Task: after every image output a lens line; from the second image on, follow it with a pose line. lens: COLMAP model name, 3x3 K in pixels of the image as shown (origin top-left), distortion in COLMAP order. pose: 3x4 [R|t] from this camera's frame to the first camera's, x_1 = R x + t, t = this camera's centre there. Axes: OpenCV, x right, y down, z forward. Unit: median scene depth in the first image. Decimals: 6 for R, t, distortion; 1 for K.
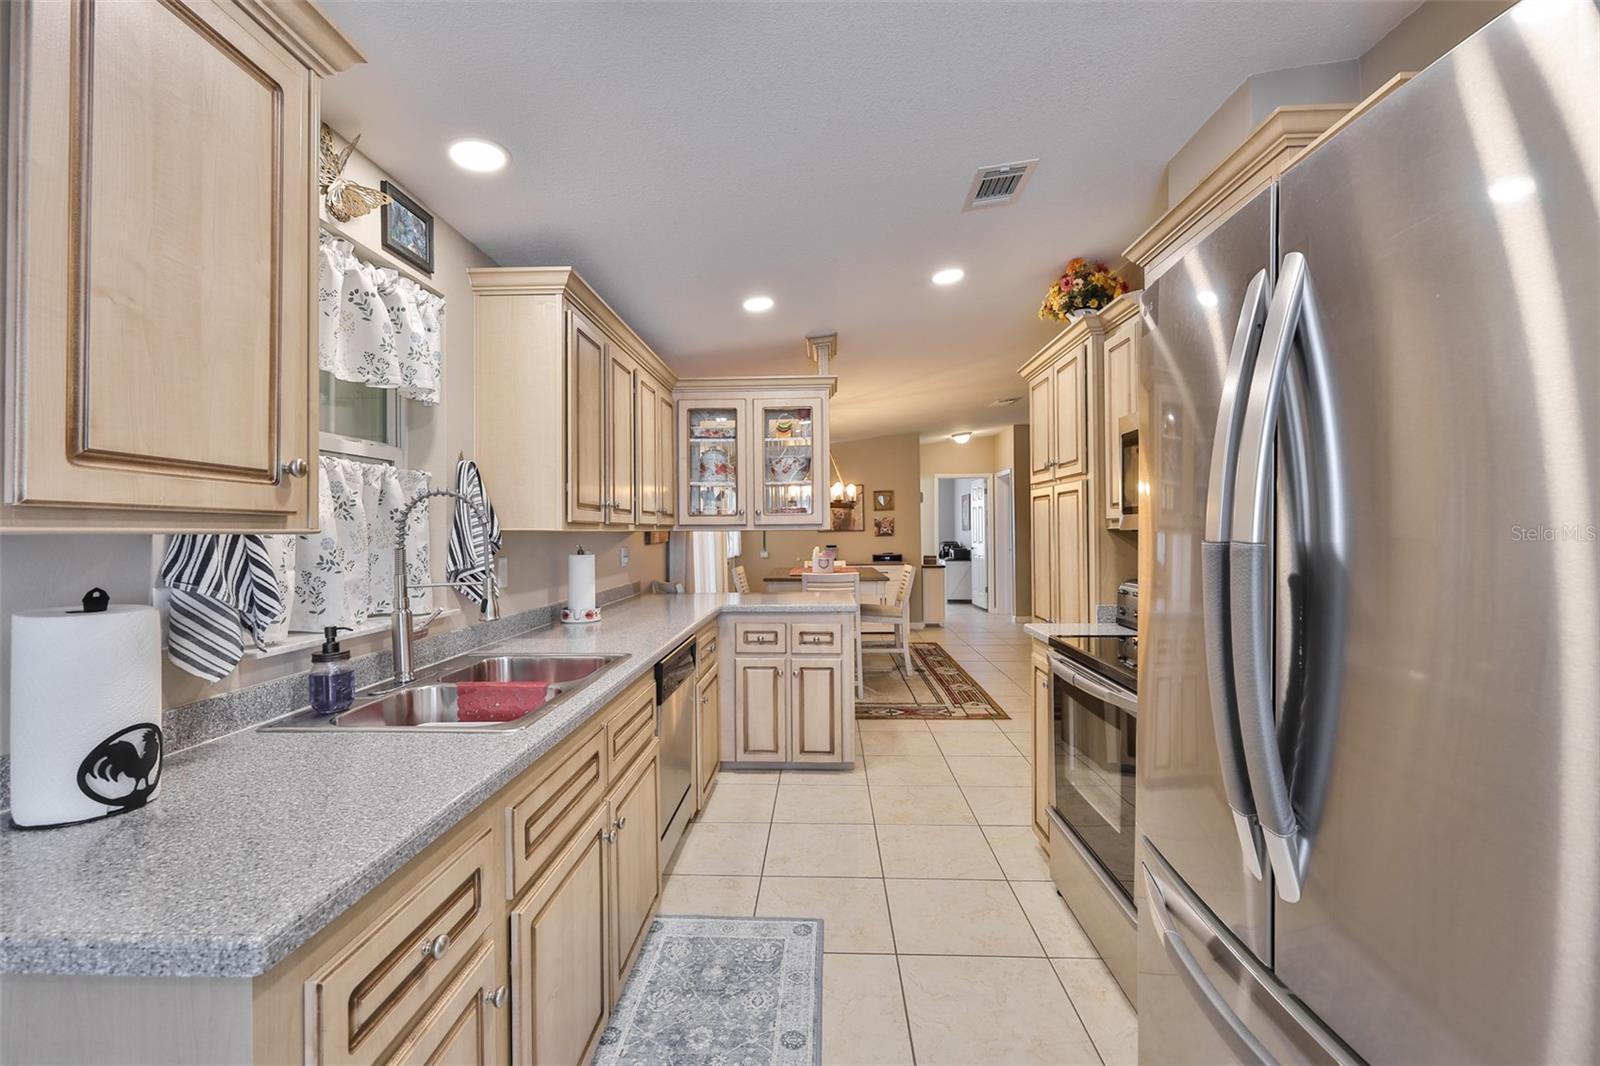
lens RADIAL K [[686.4, 0, 790.8], [0, 686.4, 530.1], [0, 0, 1]] dist [-0.000904, -0.000221]
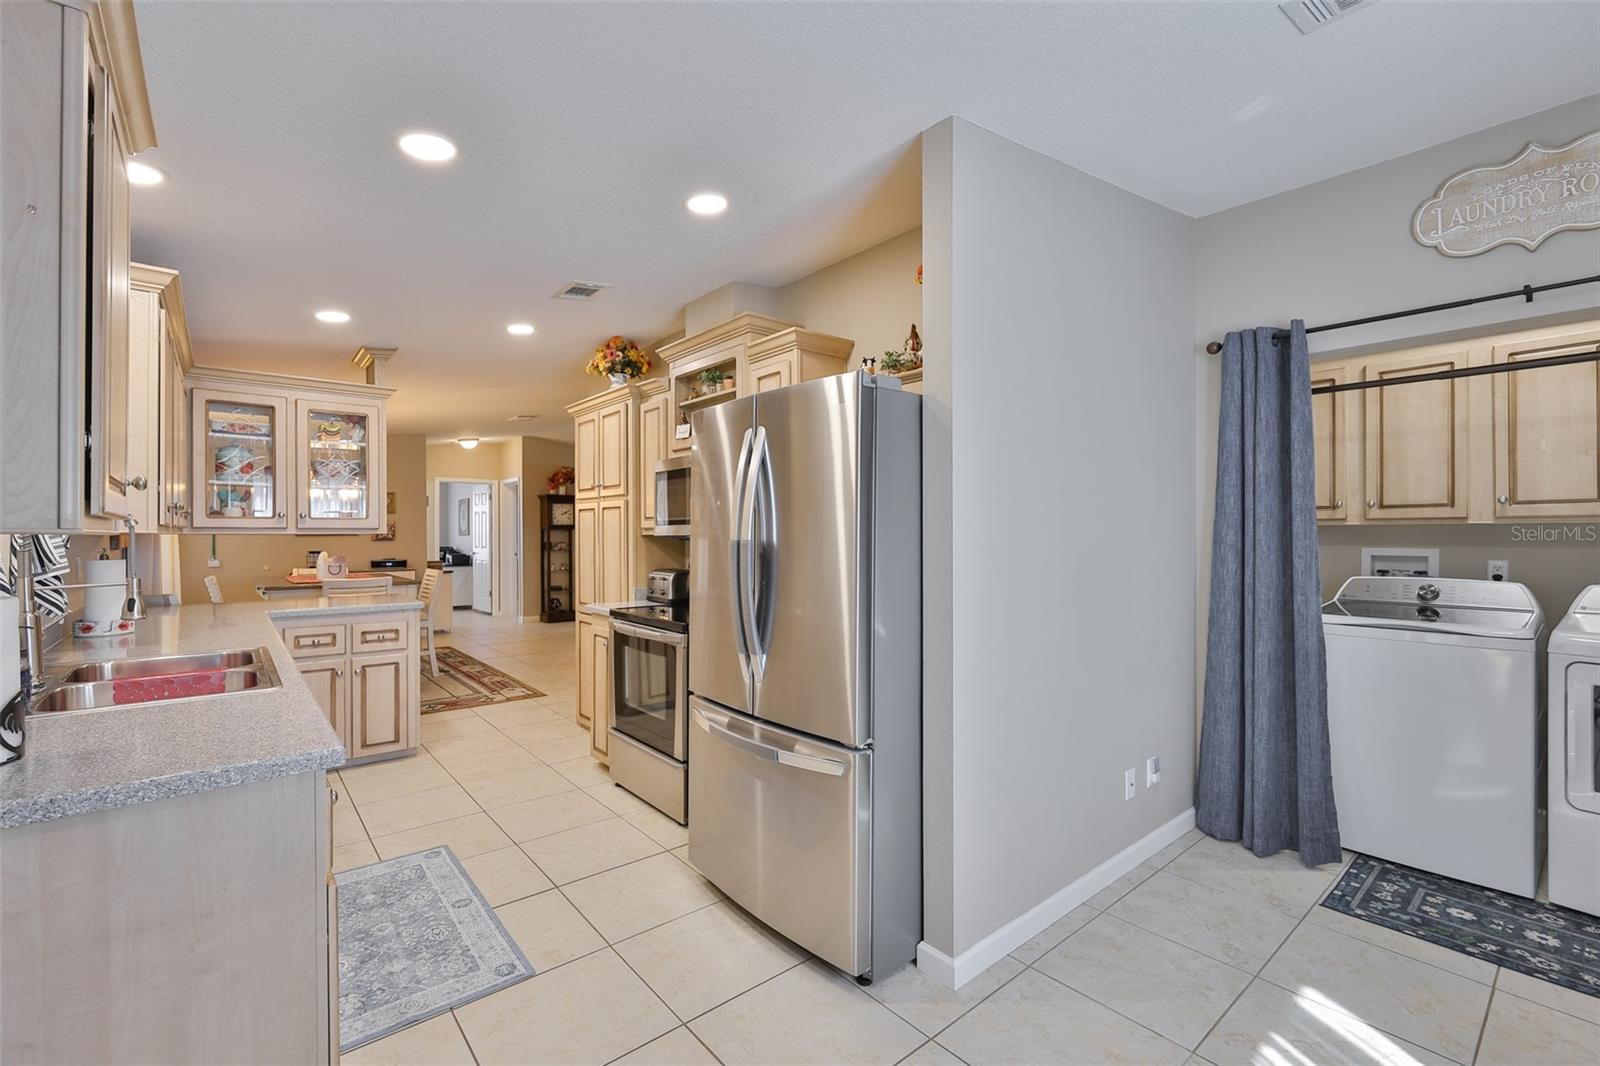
lens RADIAL K [[694.7, 0, 808.1], [0, 694.7, 531.4], [0, 0, 1]] dist [0.010385, 0.000155]
pose [[0.735437, 0.009866, 0.677521, -0.231933], [-0.005674, 0.999949, -0.008403, 0.001327], [-0.677569, 0.002335, 0.735455, -0.265726]]
